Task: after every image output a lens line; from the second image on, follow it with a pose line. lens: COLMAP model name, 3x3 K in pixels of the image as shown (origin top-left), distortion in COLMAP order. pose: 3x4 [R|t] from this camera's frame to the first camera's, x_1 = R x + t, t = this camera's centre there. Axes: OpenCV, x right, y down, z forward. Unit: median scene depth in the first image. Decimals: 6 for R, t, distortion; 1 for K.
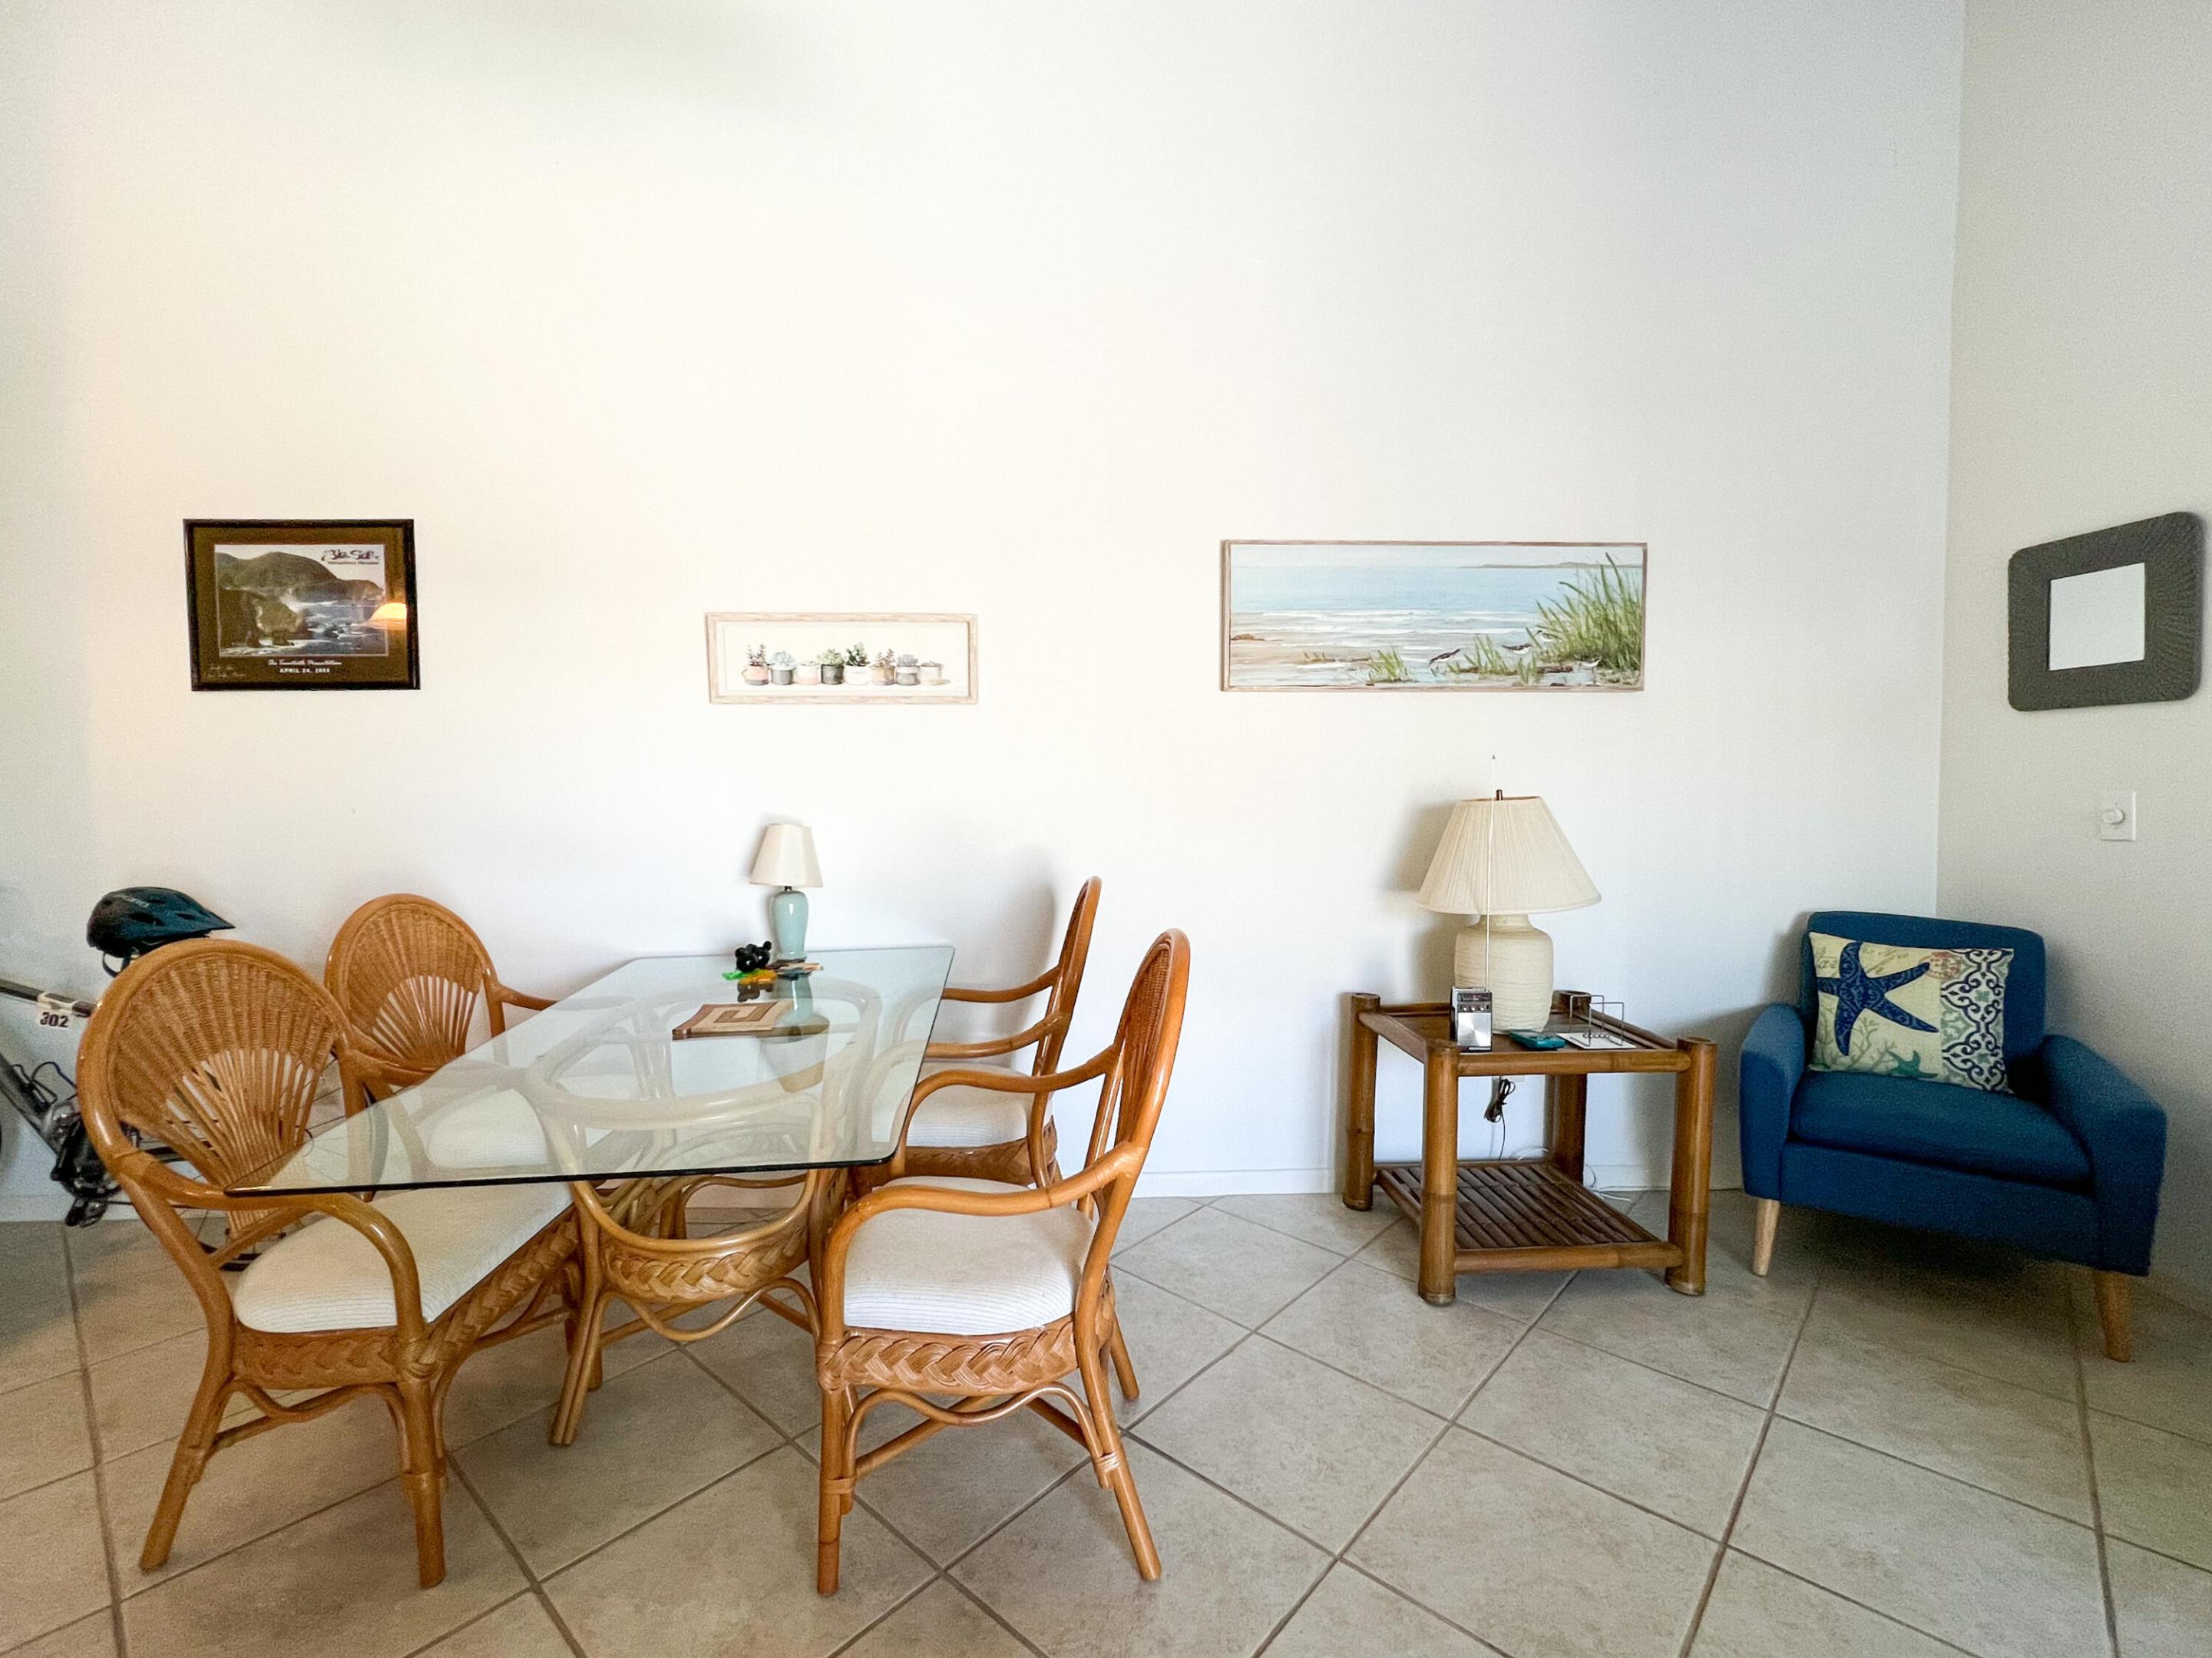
lens RADIAL K [[967.8, 0, 1106.7], [0, 967.8, 837.1], [0, 0, 1]] dist [-0.005148, -0.000115]
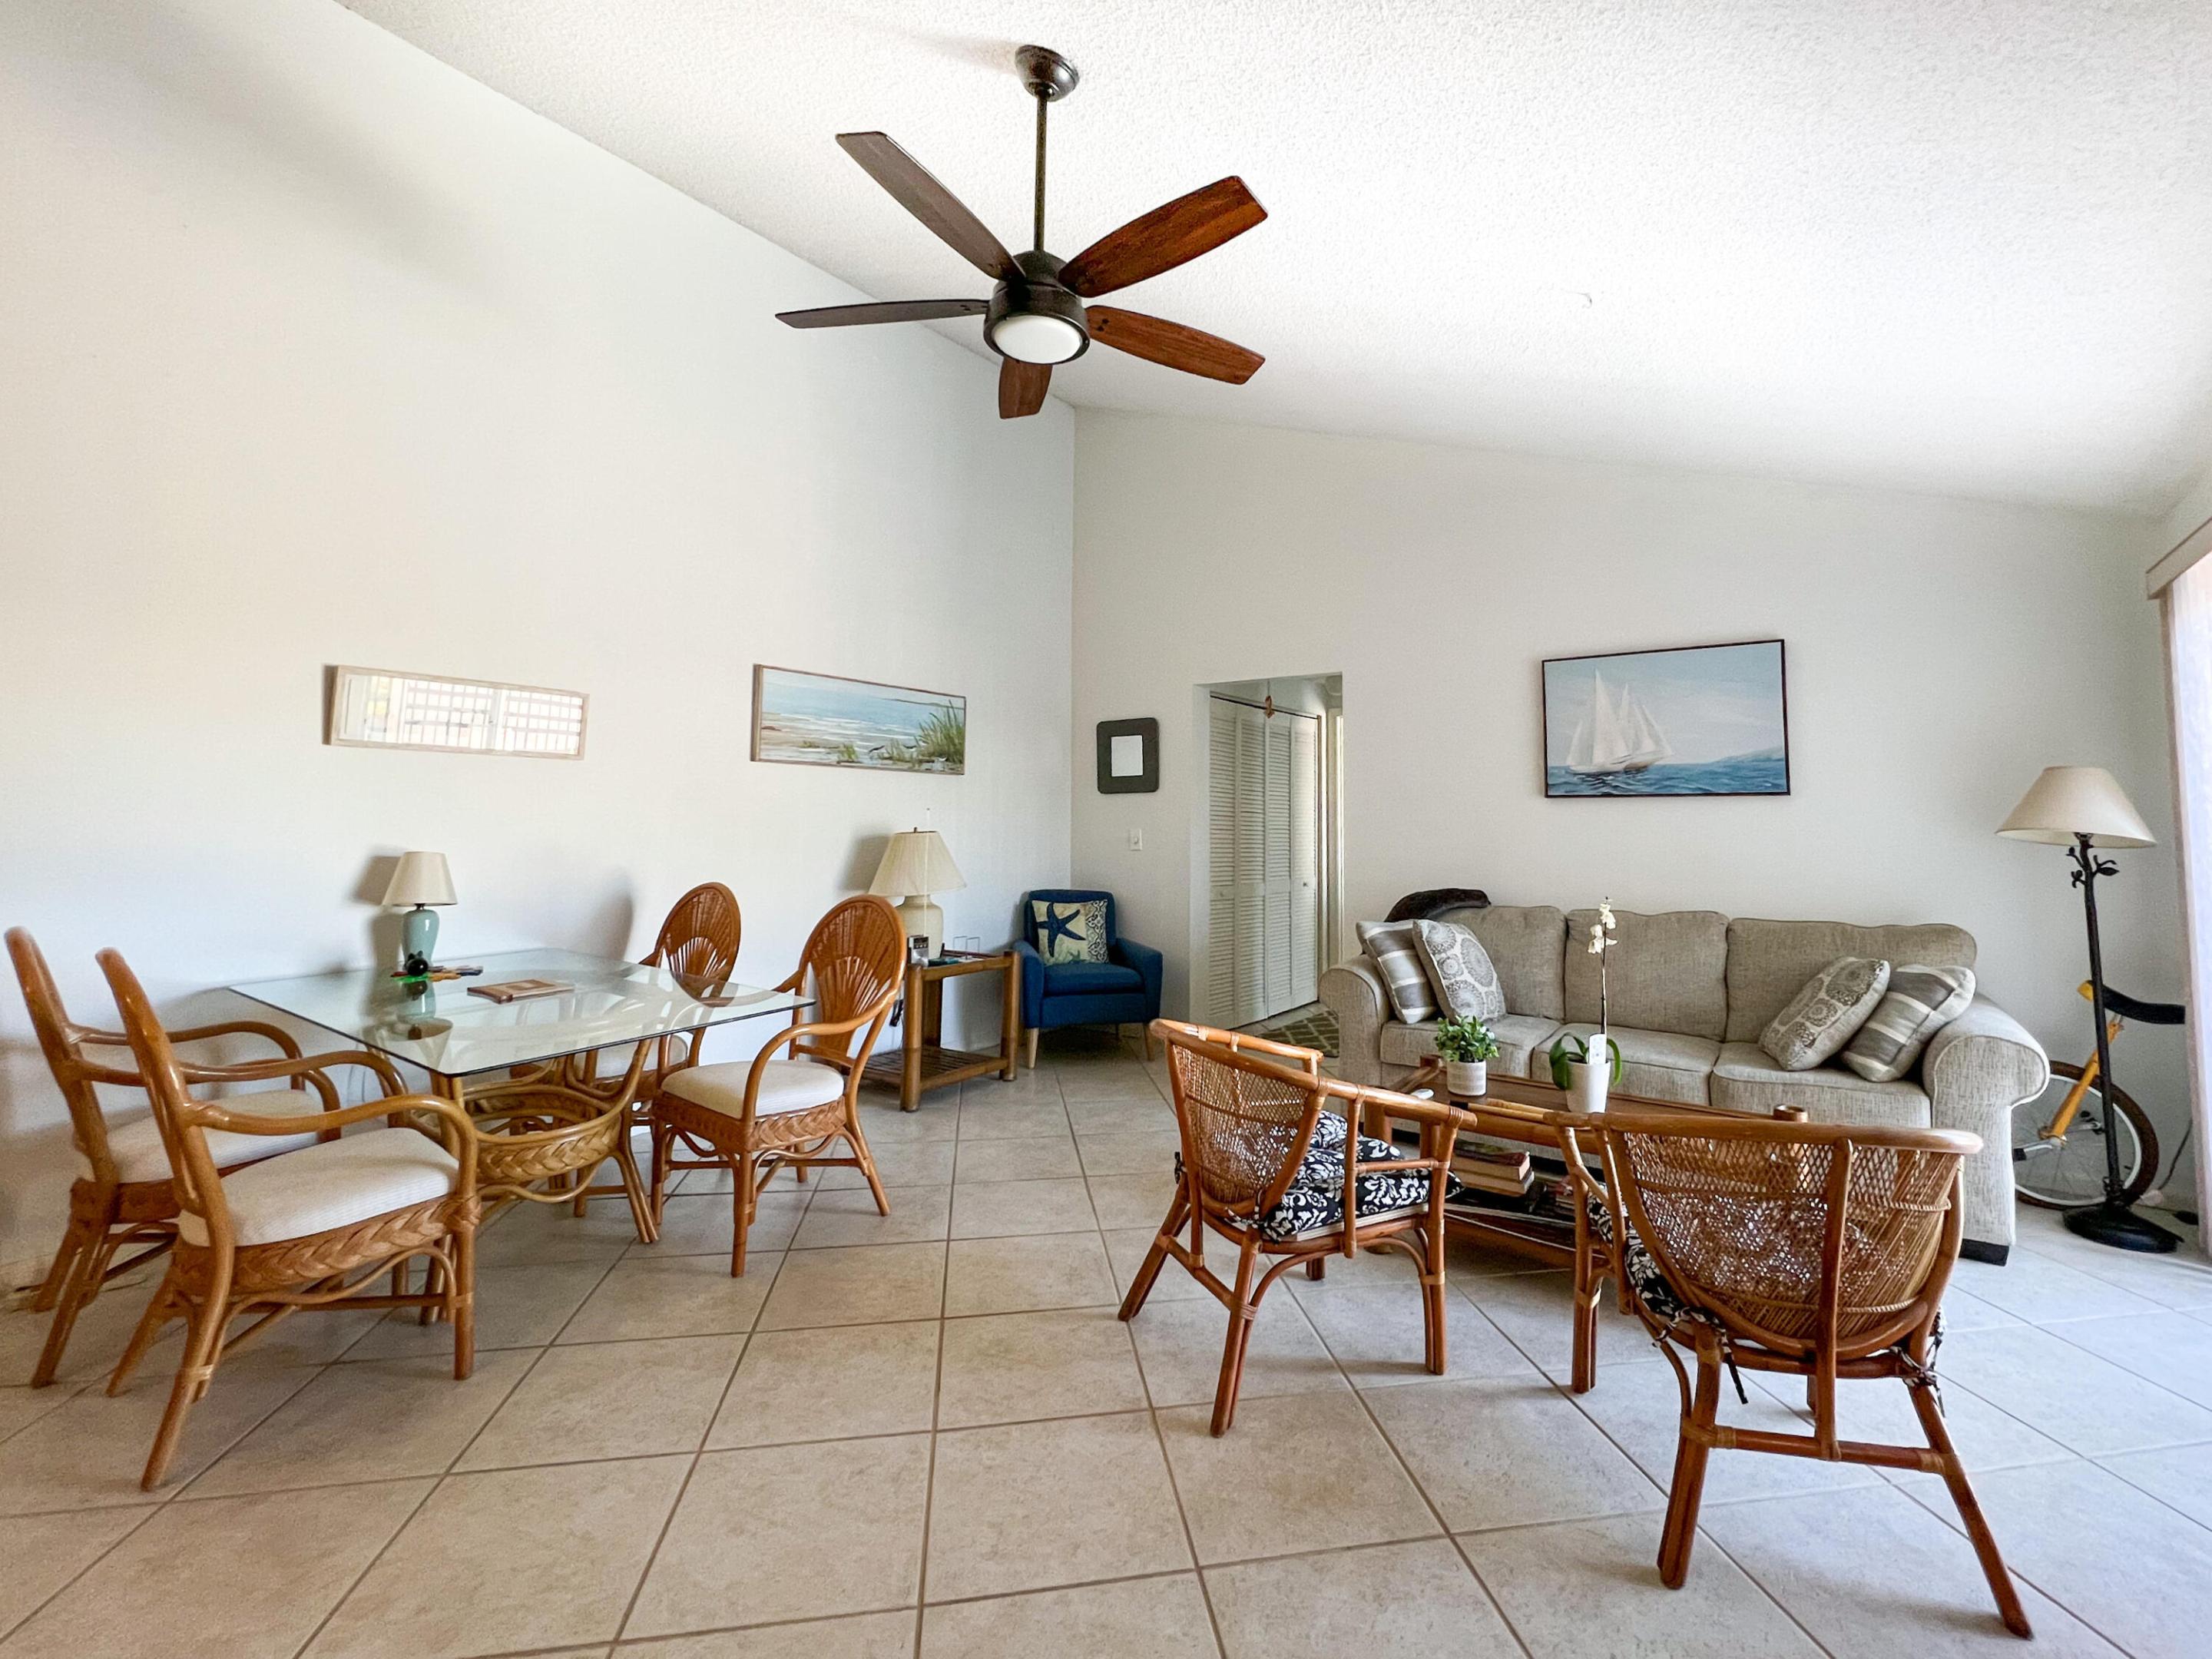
lens RADIAL K [[911.6, 0, 1105.1], [0, 911.6, 828.6], [0, 0, 1]] dist [0.012641, 0.000168]
pose [[0.648557, 0.006410, 0.761139, -0.623257], [0.037832, 0.998457, -0.040645, 0.034132], [-0.760226, 0.055156, 0.647313, -0.347028]]
